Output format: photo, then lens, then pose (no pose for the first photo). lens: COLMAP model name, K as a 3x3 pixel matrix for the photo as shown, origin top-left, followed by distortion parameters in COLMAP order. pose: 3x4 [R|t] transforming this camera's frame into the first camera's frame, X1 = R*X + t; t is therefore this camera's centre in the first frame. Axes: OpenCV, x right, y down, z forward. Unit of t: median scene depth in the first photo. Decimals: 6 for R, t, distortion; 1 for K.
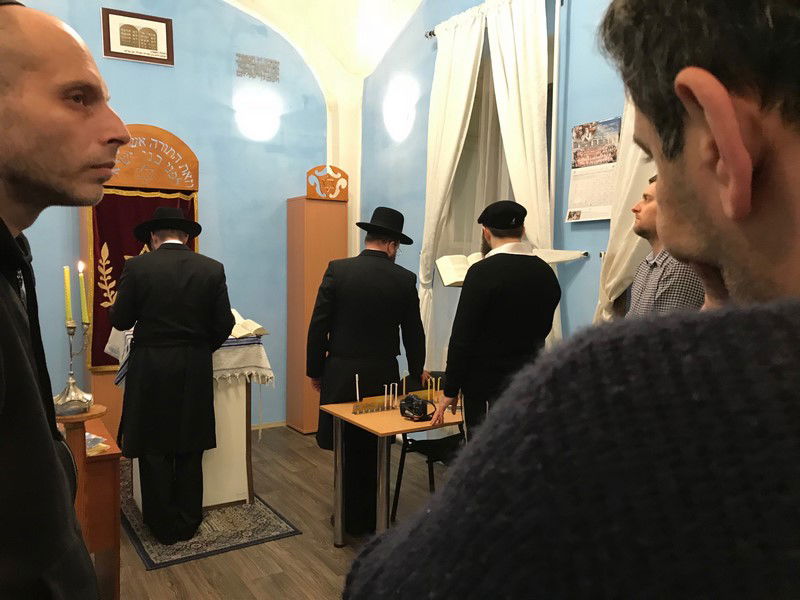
lens RADIAL K [[654.1, 0, 400.0], [0, 654.1, 300.0], [0, 0, 1]] dist [-0.014053, -0.007775]
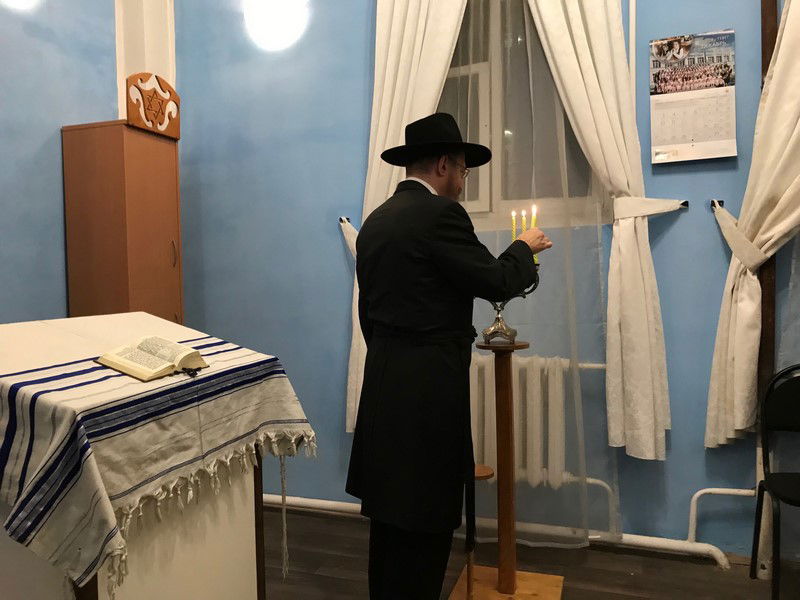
lens RADIAL K [[655.4, 0, 400.0], [0, 655.4, 300.0], [0, 0, 1]] dist [-0.006508, 0.012990]
pose [[0.779219, -0.050953, 0.624677, -0.465610], [0.069732, 0.997550, -0.005617, 0.024402], [-0.622860, 0.047937, 0.780863, 0.597428]]
